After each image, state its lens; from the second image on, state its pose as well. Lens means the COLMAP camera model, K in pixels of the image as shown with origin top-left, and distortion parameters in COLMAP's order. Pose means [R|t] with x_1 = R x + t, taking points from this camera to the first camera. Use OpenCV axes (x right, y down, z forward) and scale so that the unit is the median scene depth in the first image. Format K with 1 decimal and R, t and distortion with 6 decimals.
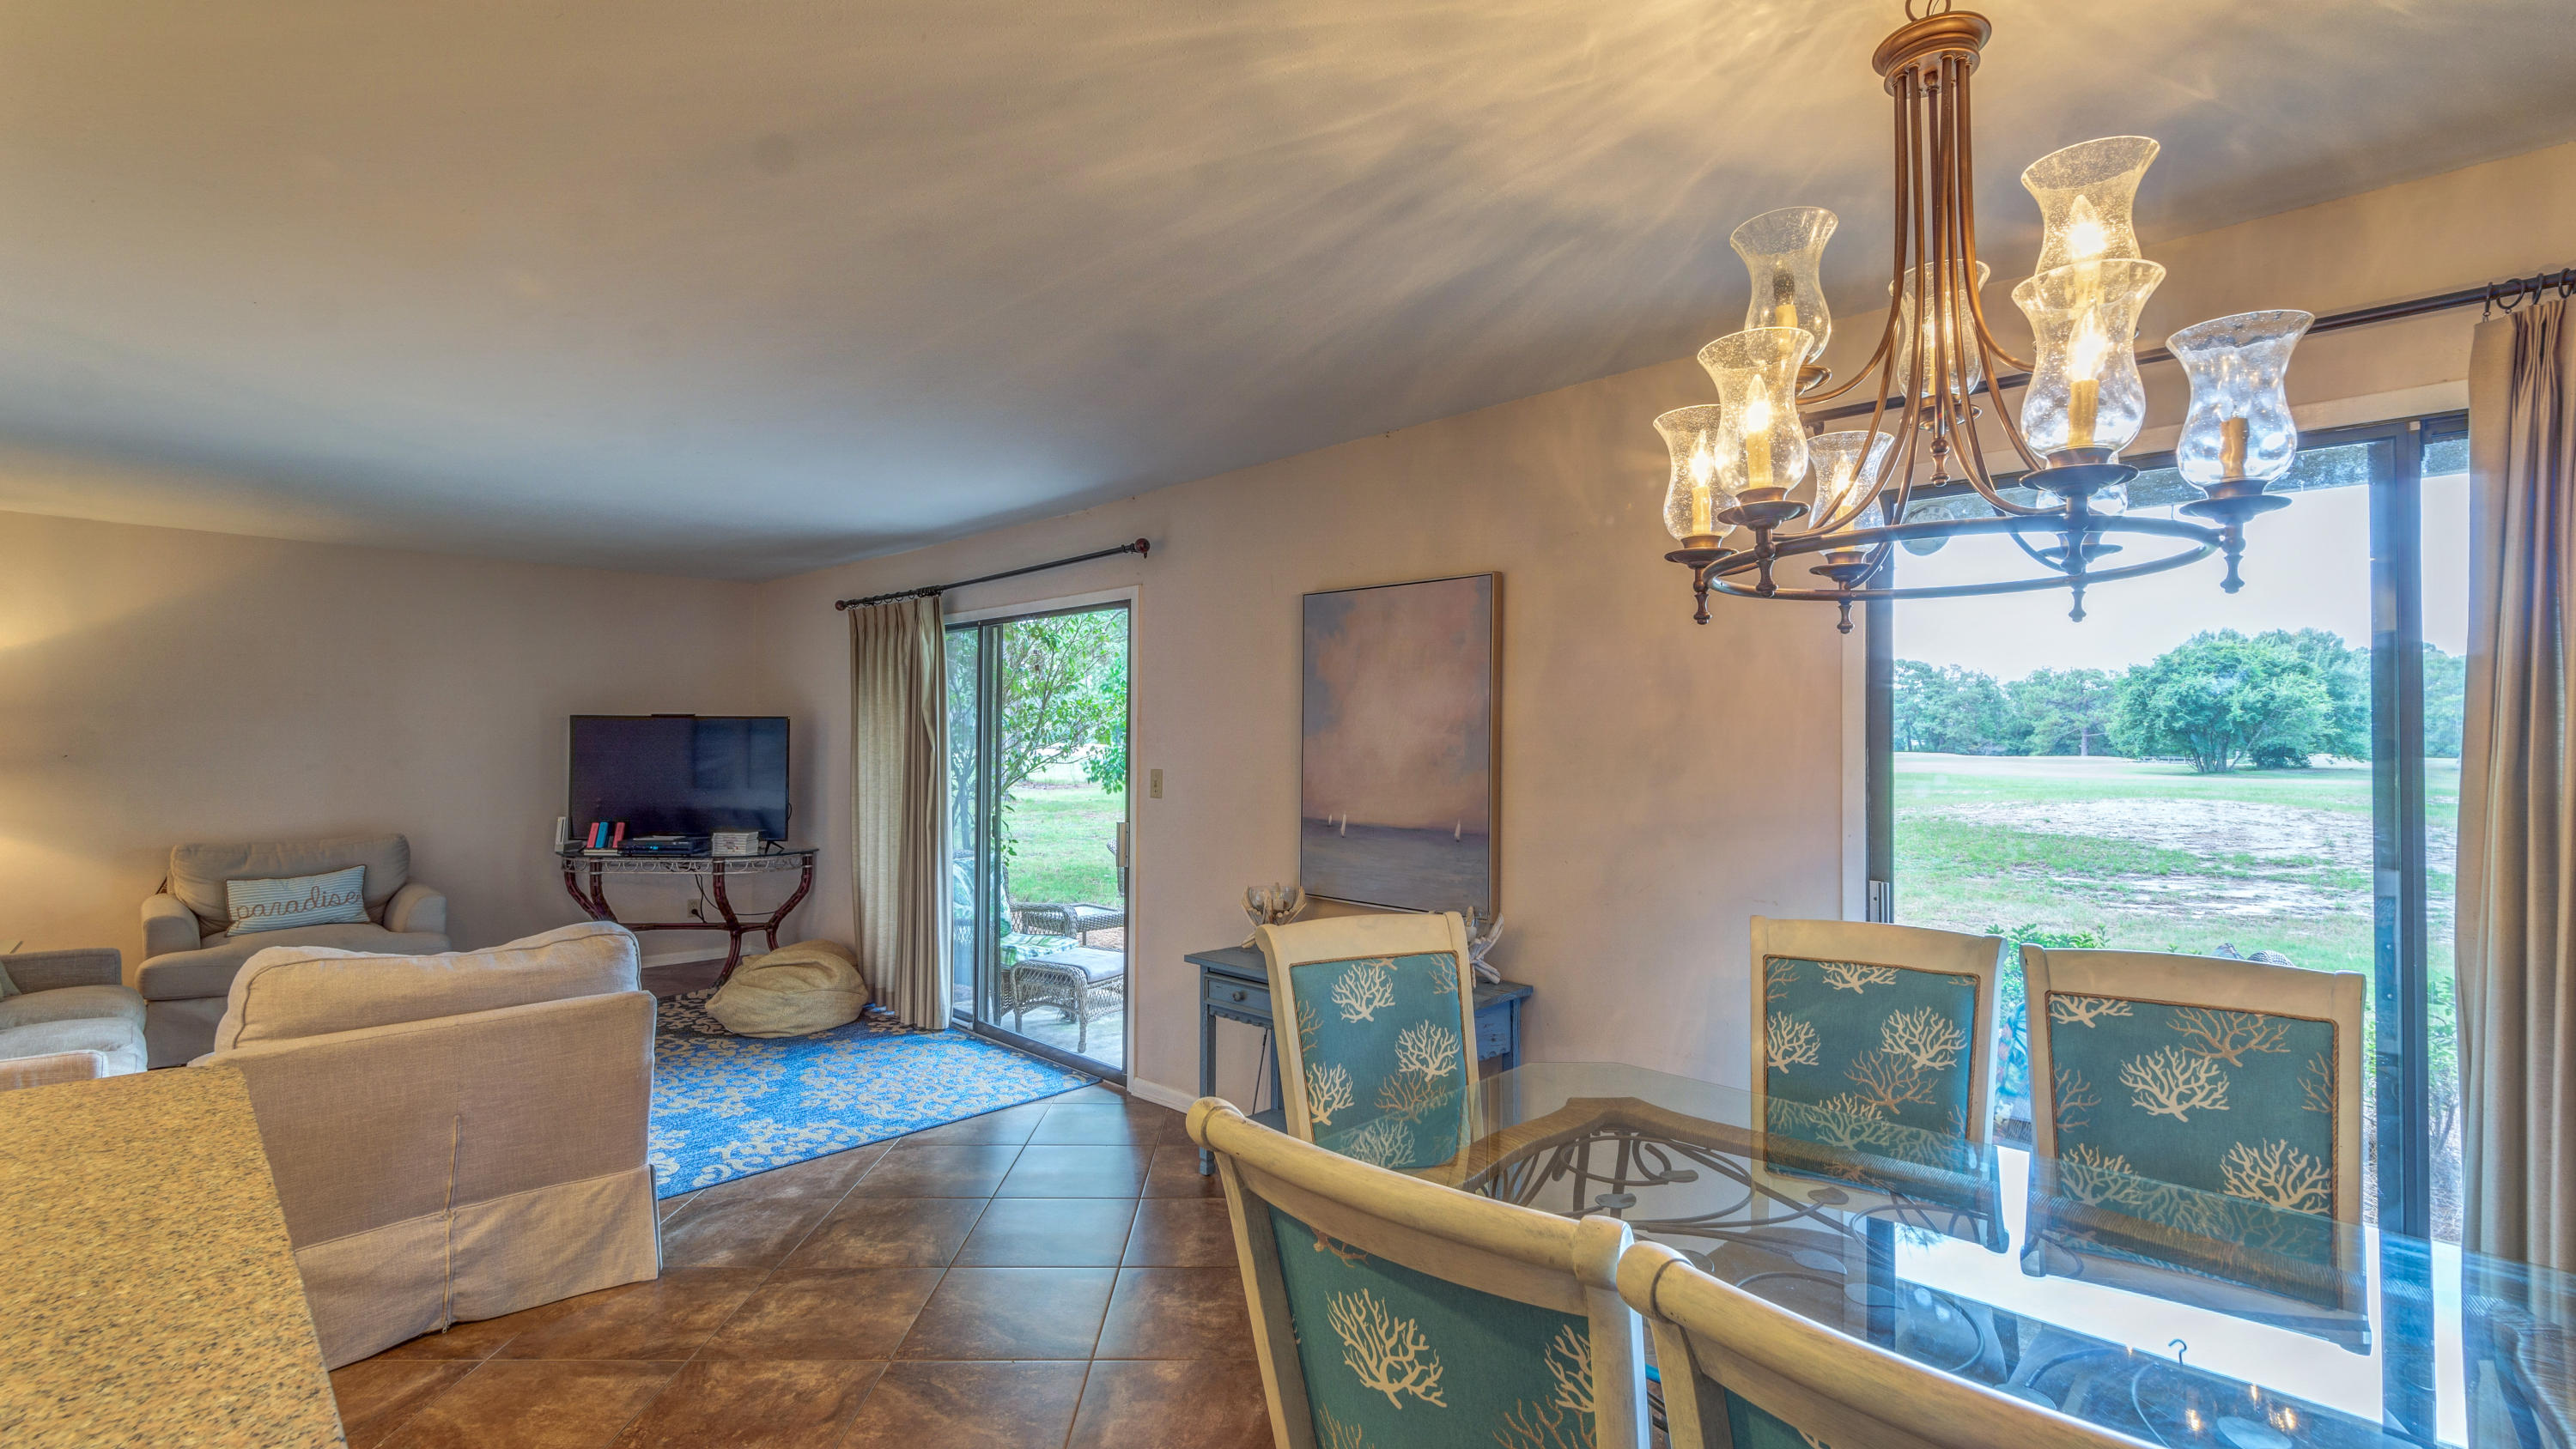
lens RADIAL K [[1129.4, 0, 1266.7], [0, 1129.4, 734.7], [0, 0, 1]] dist [-0.007384, 0.000980]
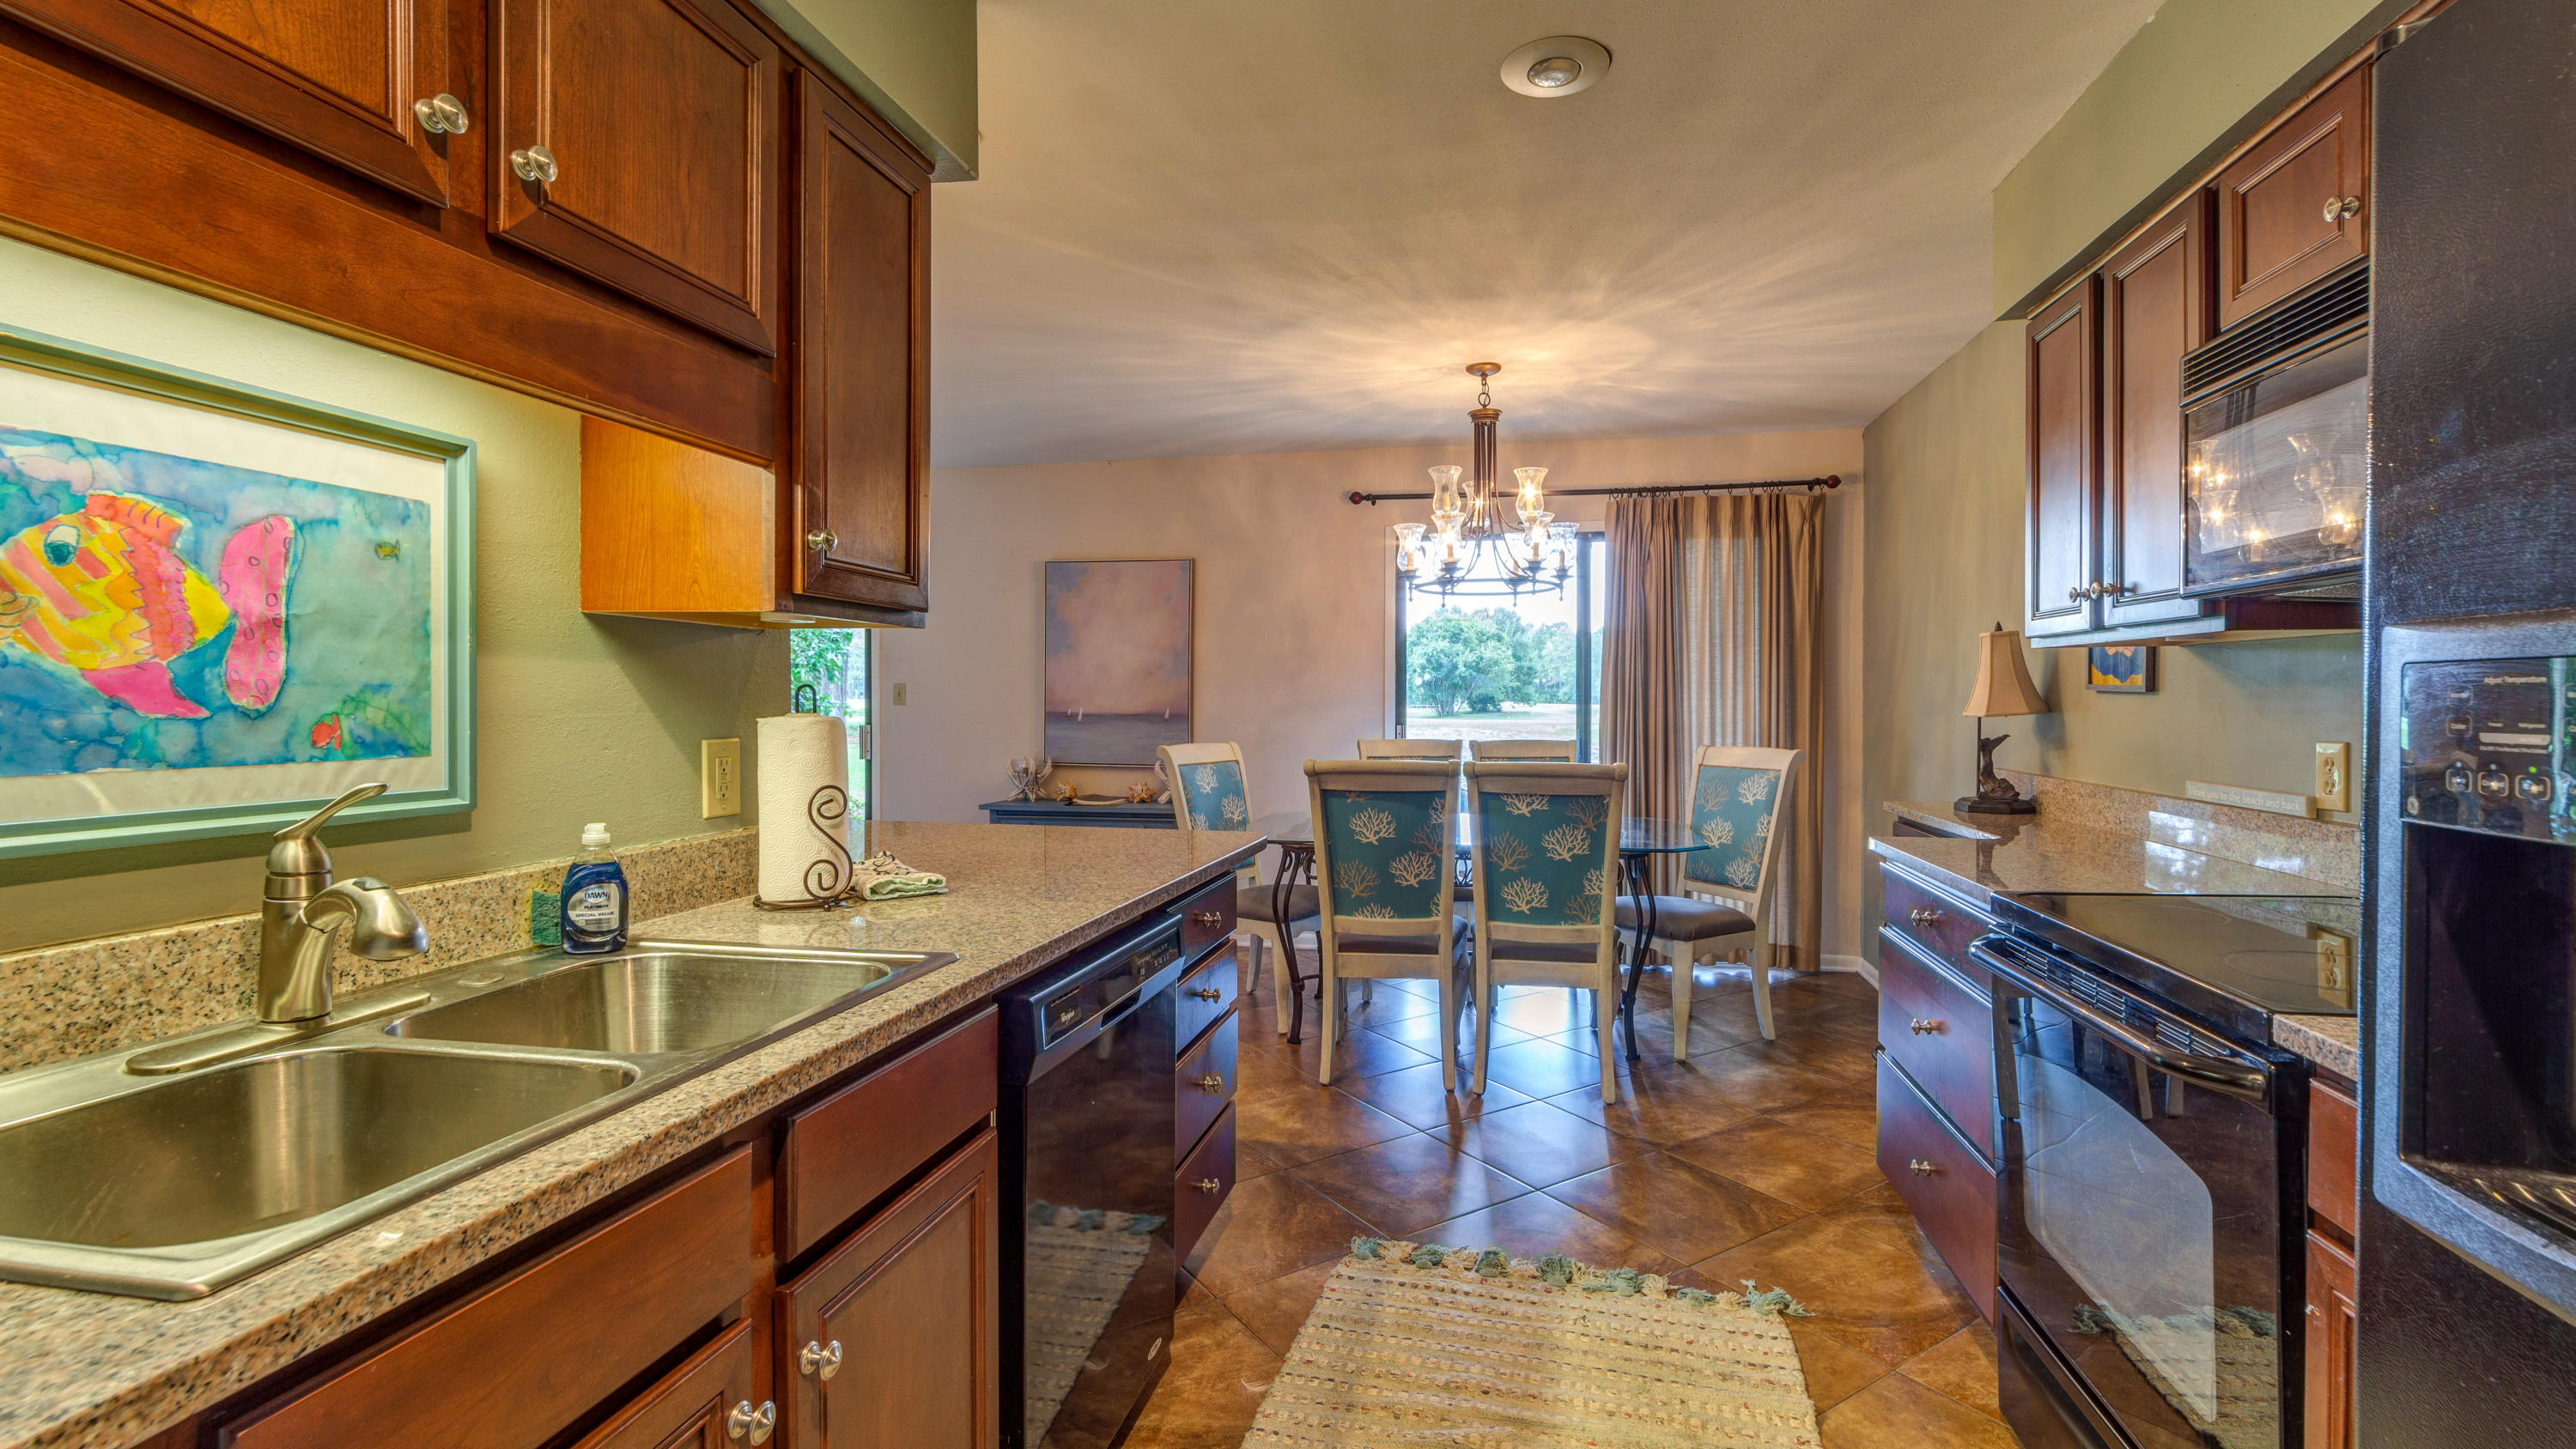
lens RADIAL K [[1129.4, 0, 1298.0], [0, 1129.4, 712.3], [0, 0, 1]] dist [-0.007384, 0.000980]
pose [[0.841655, -0.010422, 0.539914, -0.550354], [-0.002043, 0.999745, 0.022483, 0.044527], [-0.540011, -0.020026, 0.841420, -0.483188]]
